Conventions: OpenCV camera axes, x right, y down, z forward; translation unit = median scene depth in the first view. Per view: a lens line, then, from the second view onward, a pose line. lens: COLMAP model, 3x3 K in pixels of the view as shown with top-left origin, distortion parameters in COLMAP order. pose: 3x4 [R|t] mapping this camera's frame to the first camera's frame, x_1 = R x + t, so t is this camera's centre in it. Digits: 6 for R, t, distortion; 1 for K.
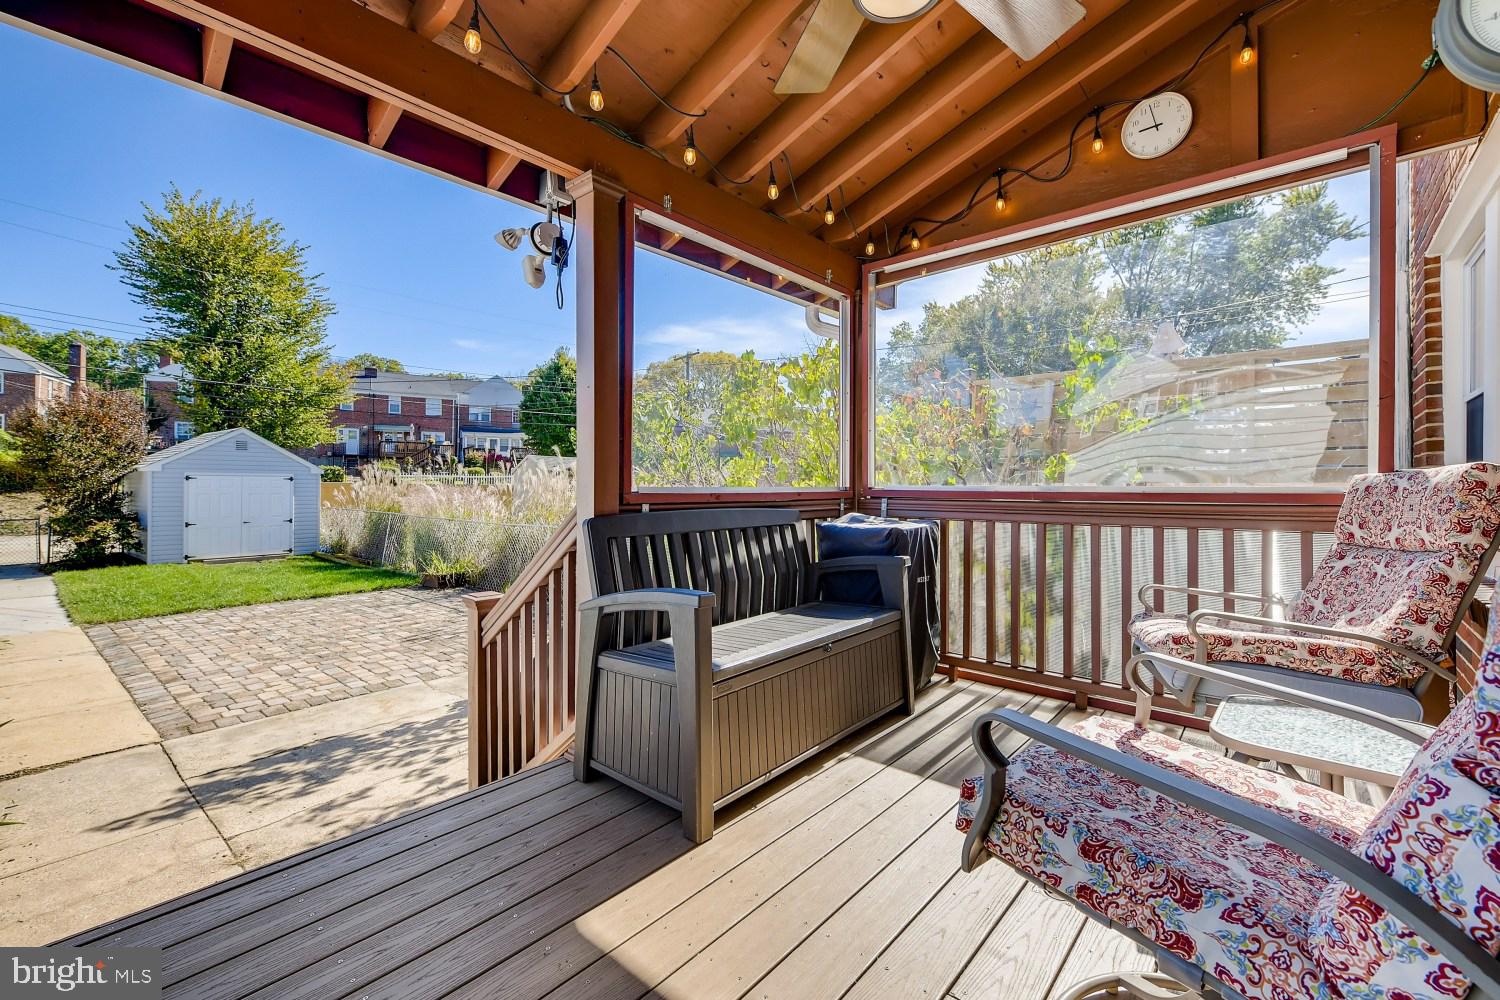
lens RADIAL K [[635.0, 0, 752.8], [0, 635.0, 486.4], [0, 0, 1]] dist [0.005342, -0.002011]
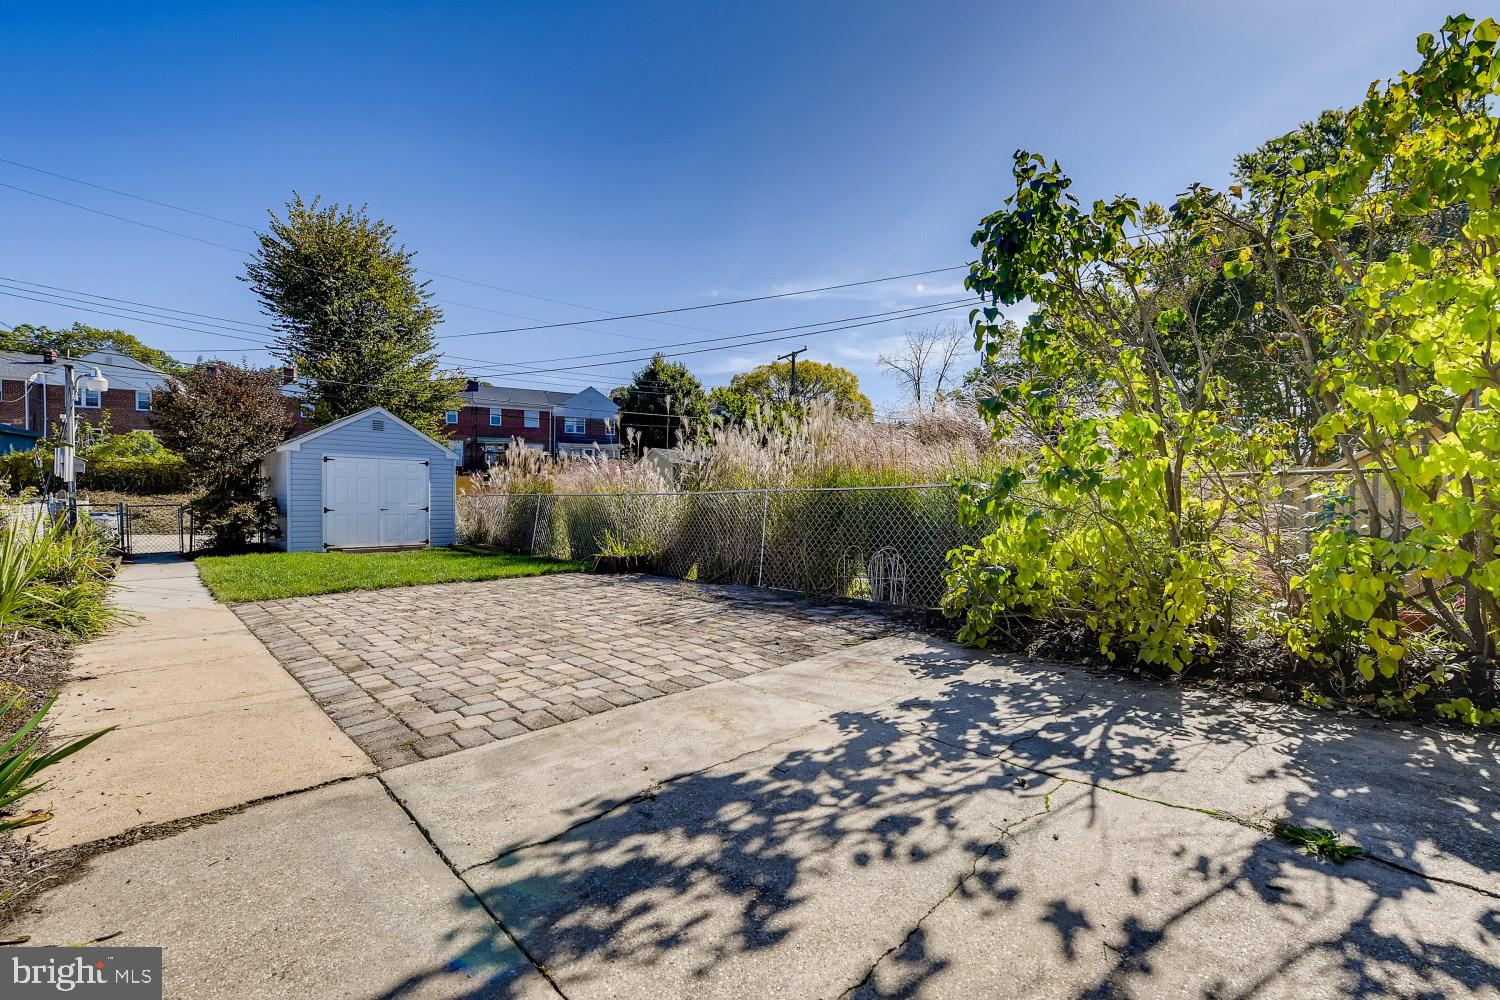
lens RADIAL K [[635.0, 0, 748.1], [0, 635.0, 511.9], [0, 0, 1]] dist [0.005342, -0.002011]
pose [[0.993123, -0.006505, -0.116892, -0.311132], [0.007736, 0.999919, 0.010083, 0.100455], [0.116817, -0.010918, 0.993093, 0.284835]]
